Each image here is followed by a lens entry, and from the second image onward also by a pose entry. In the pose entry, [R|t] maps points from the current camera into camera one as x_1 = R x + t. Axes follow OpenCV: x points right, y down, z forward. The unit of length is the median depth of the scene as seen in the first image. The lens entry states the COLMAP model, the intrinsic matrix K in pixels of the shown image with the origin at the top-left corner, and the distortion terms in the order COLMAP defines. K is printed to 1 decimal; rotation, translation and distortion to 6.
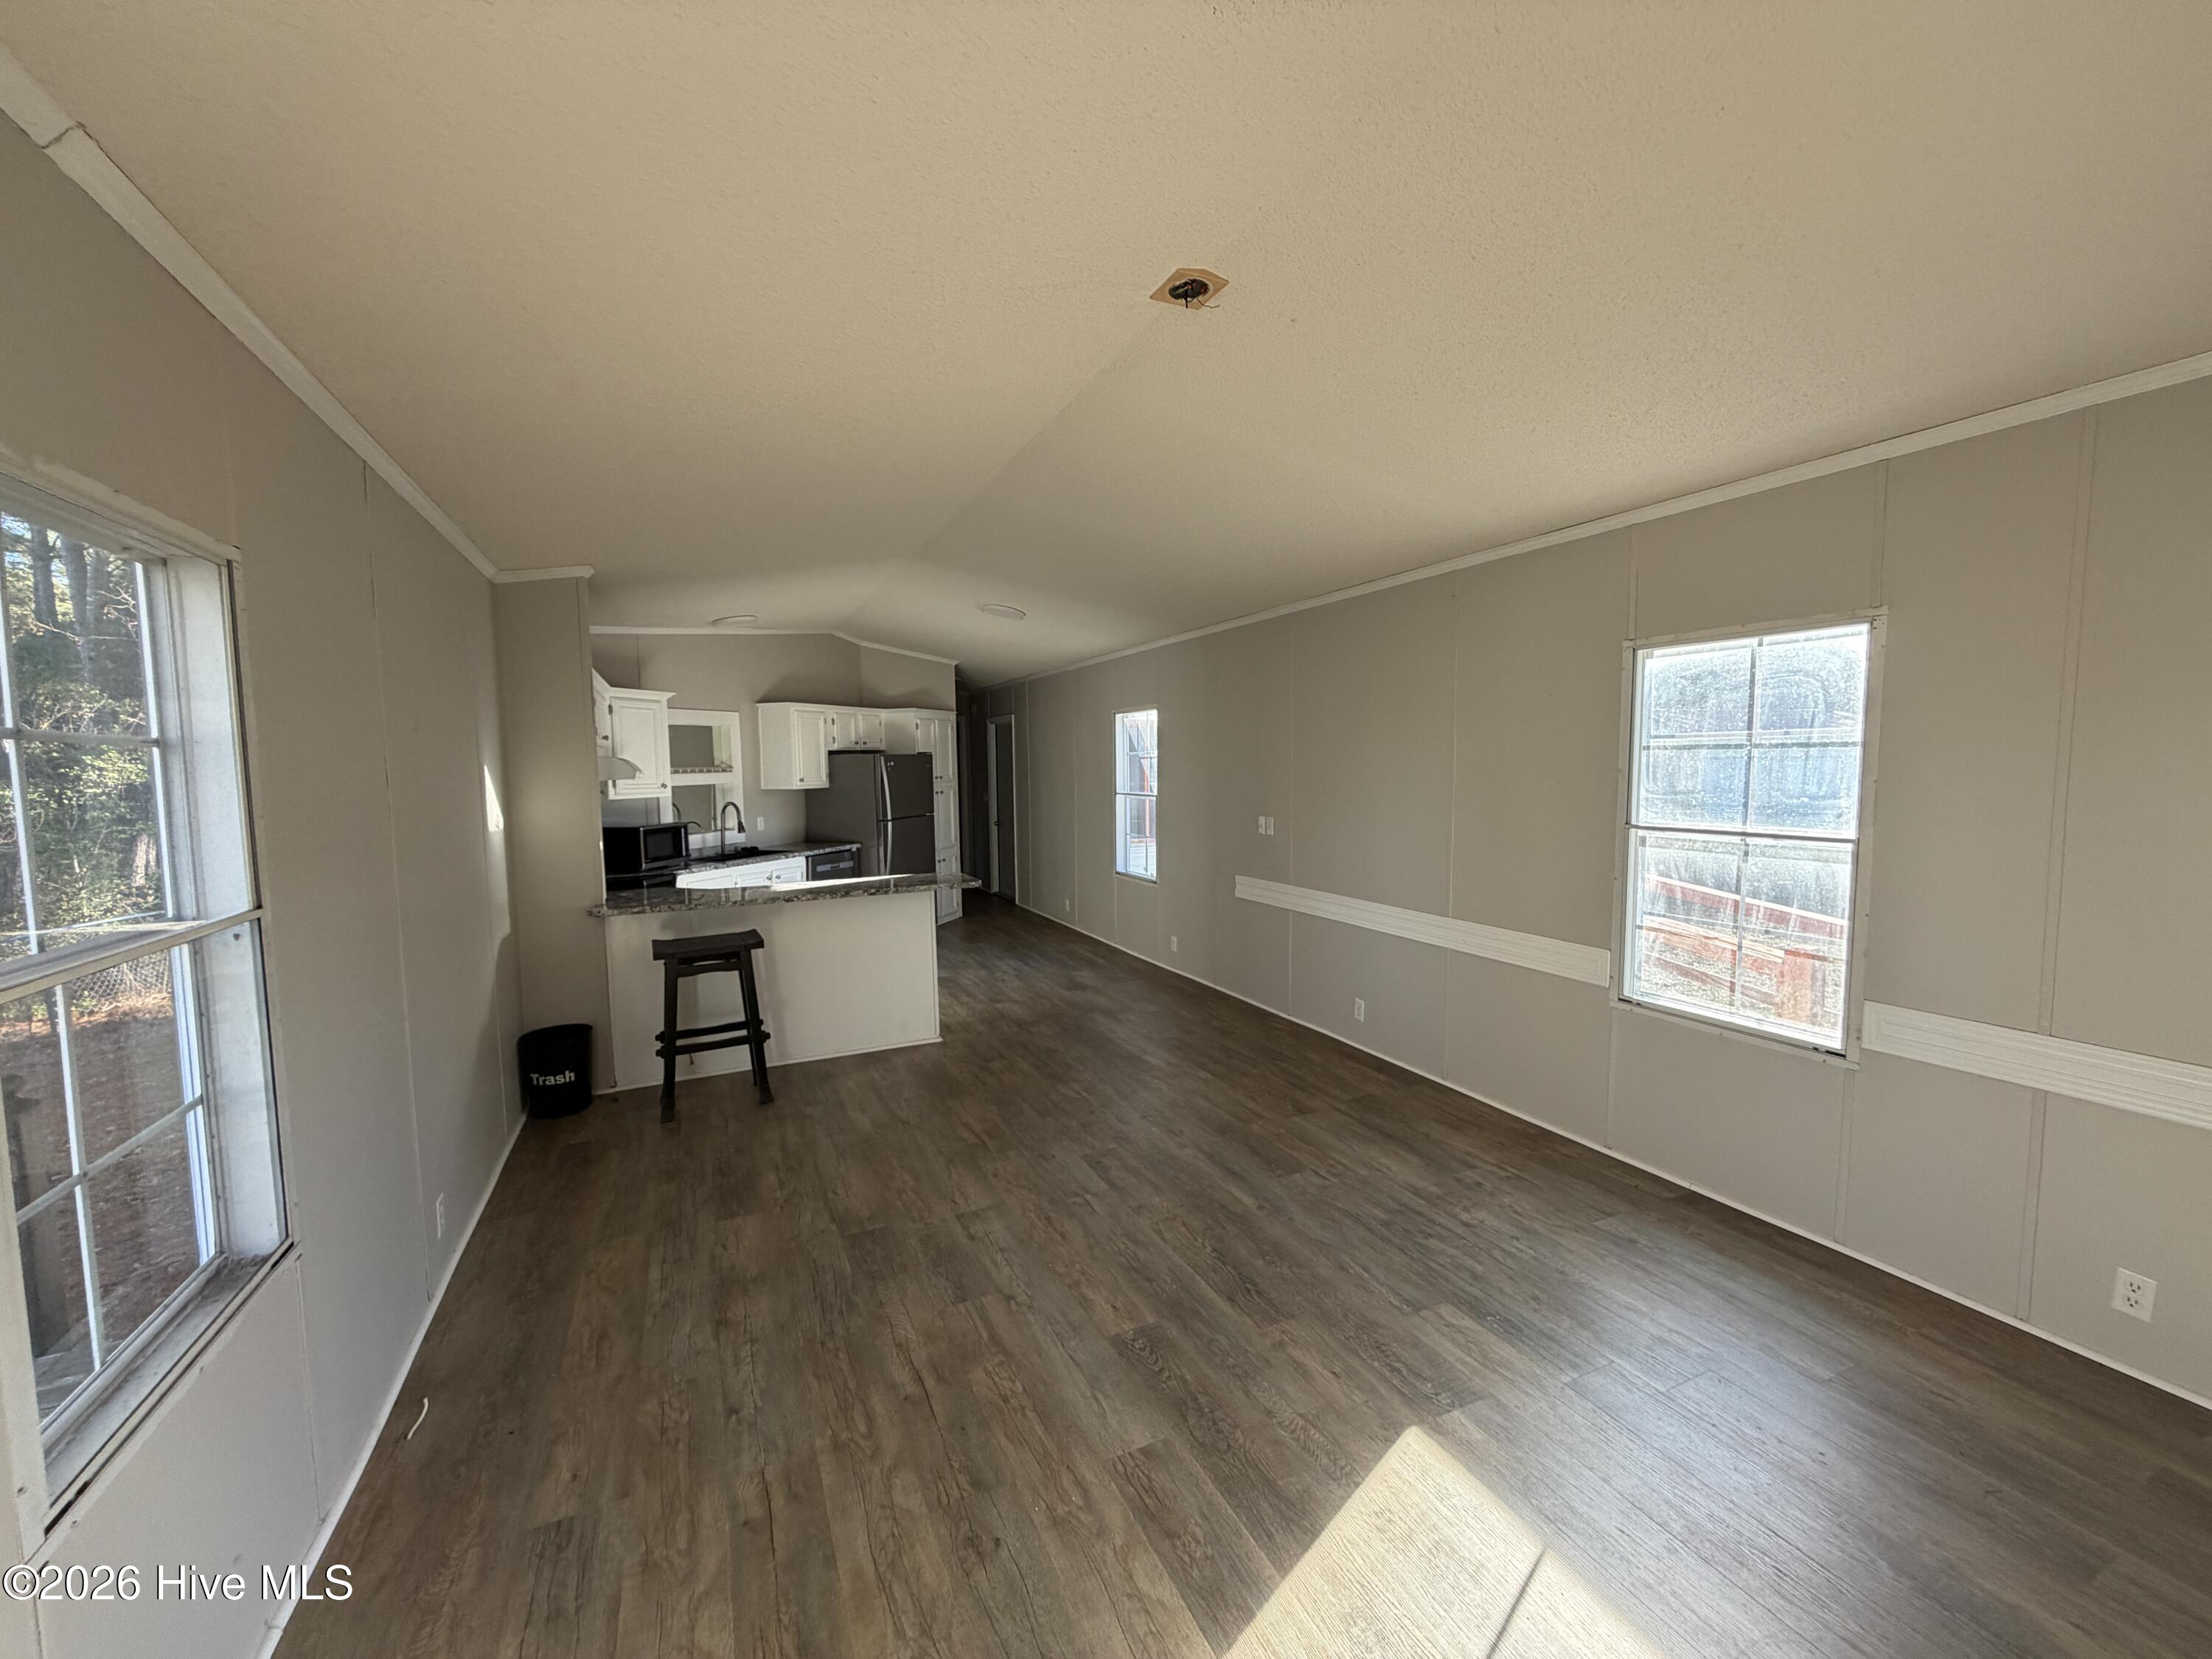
lens RADIAL K [[885.5, 0, 1105.3], [0, 885.5, 833.5], [0, 0, 1]] dist [-0.002068, -0.000098]
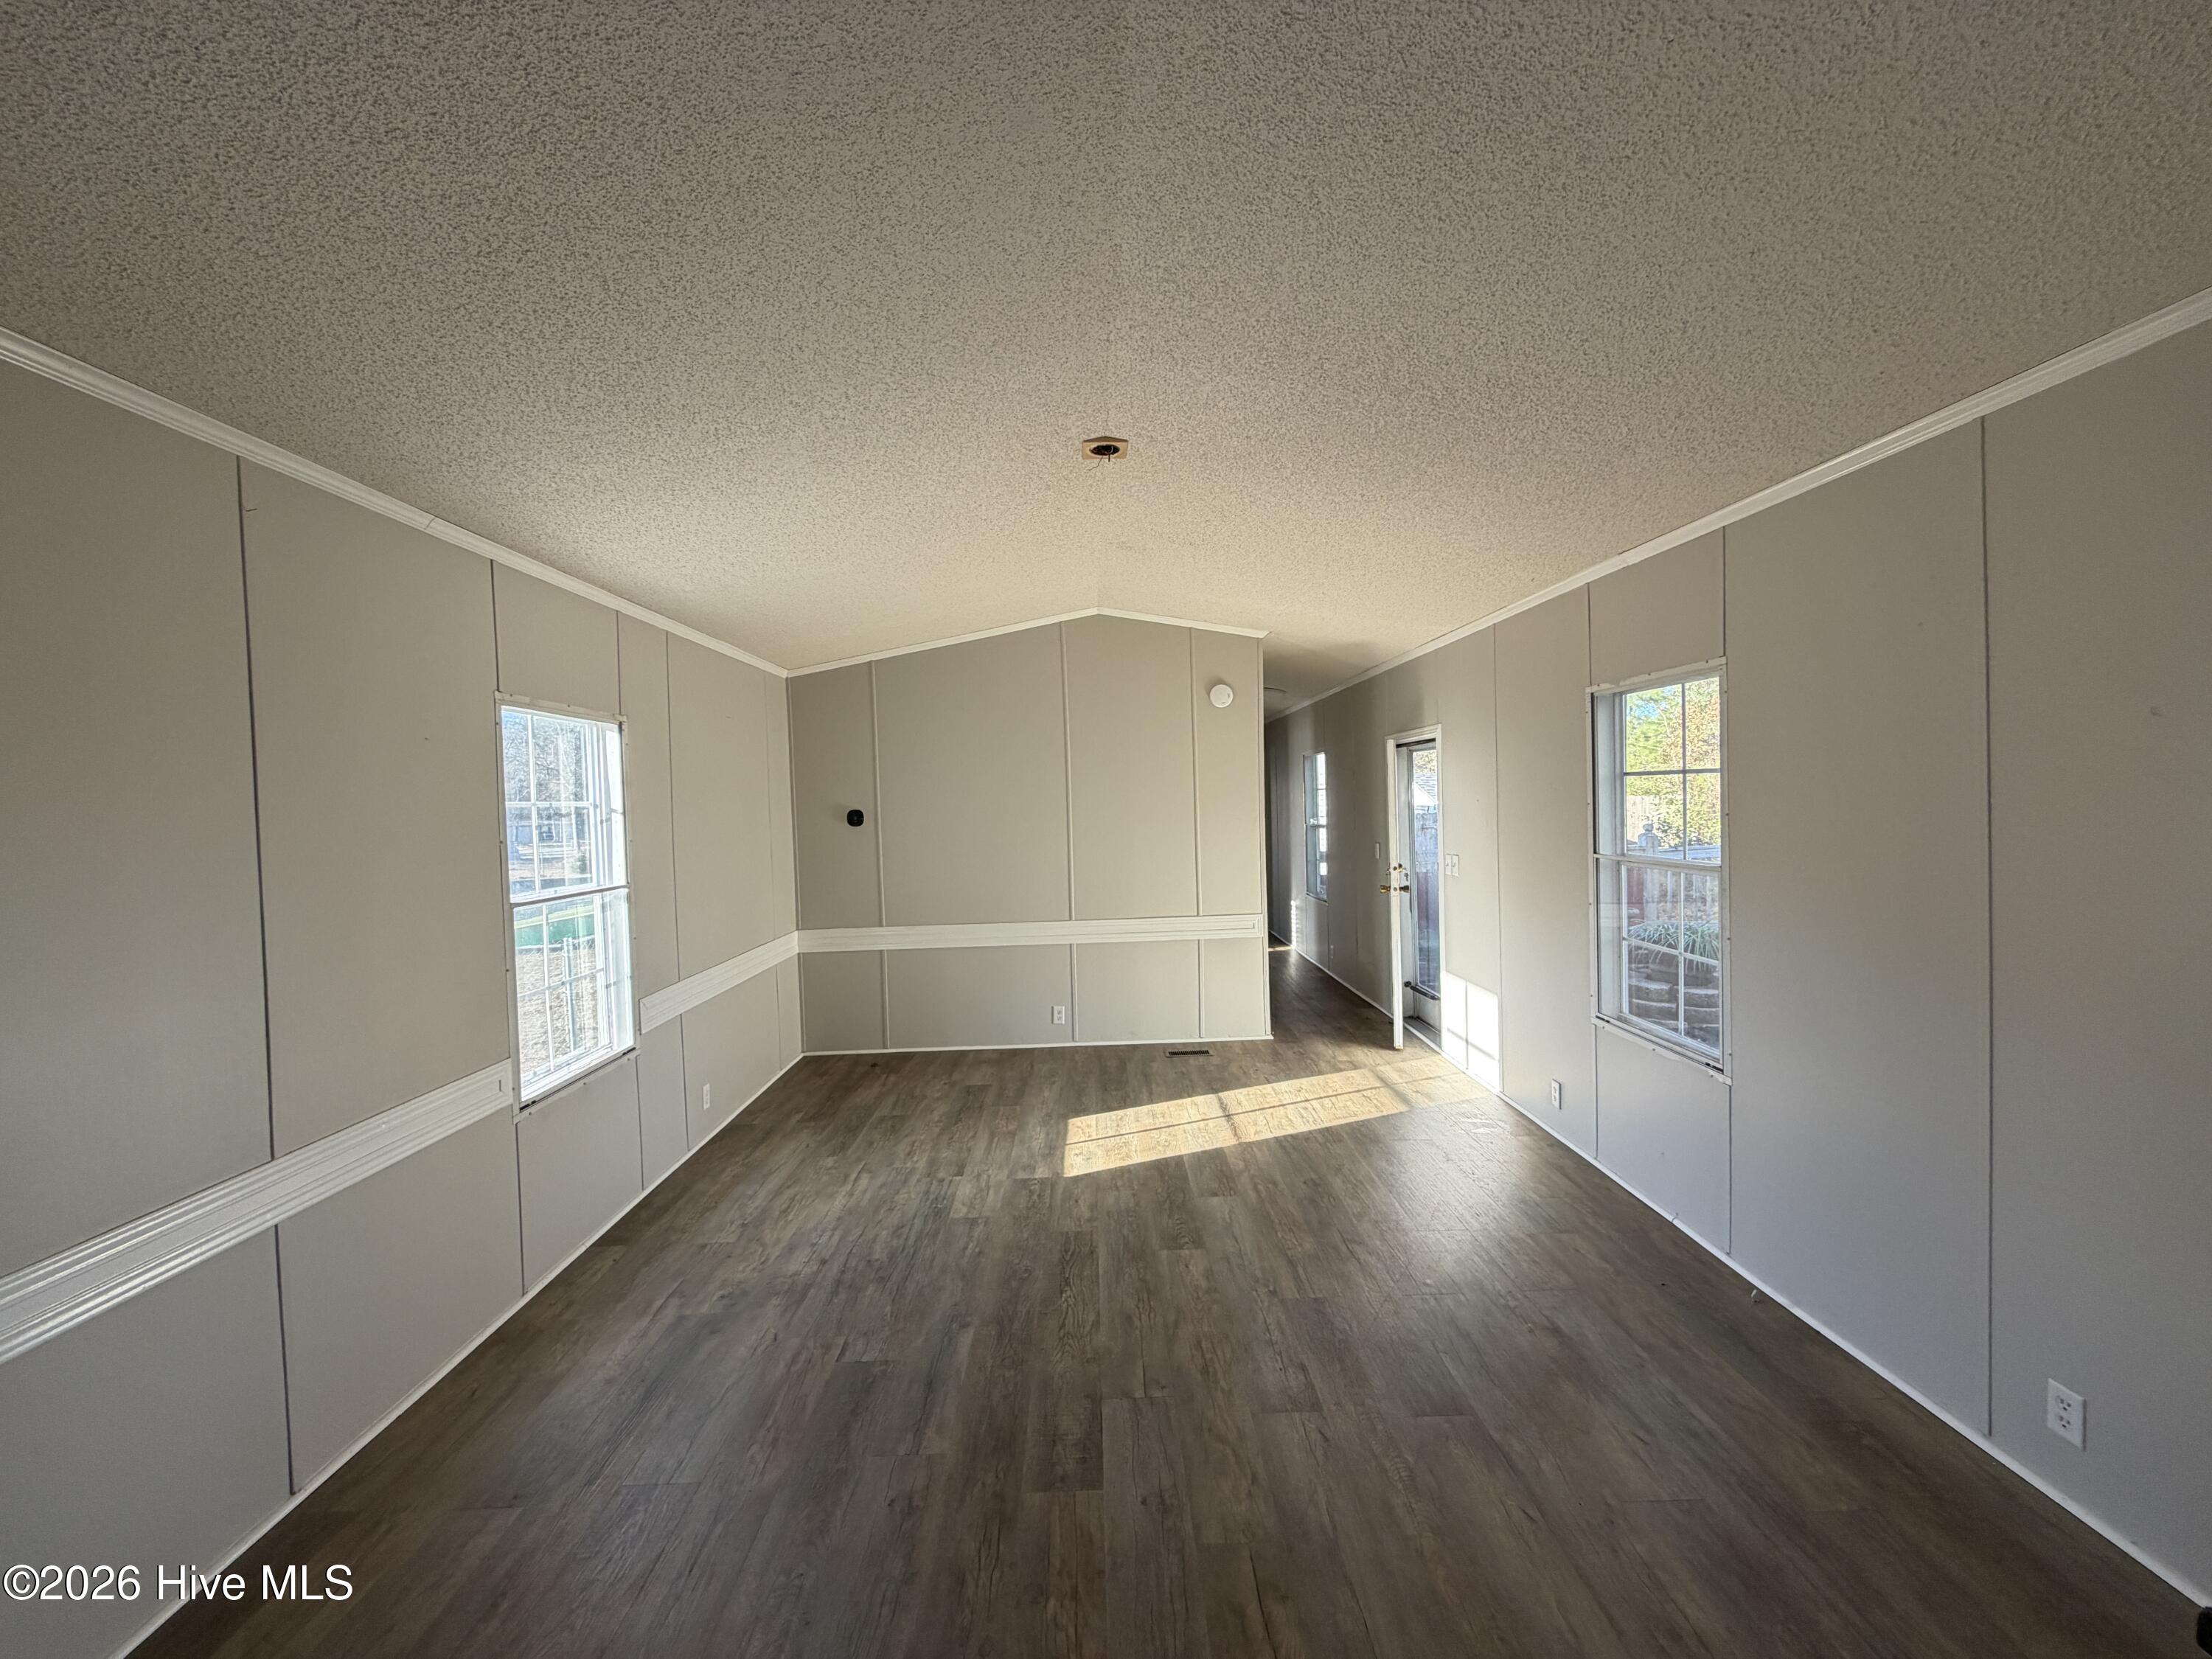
lens RADIAL K [[885.5, 0, 1102.6], [0, 885.5, 826.3], [0, 0, 1]] dist [-0.002068, -0.000098]
pose [[-0.912134, 0.028404, 0.408907, -0.368091], [0.074137, 0.992575, 0.096425, -0.159378], [-0.403133, 0.118267, -0.907467, 1.955841]]
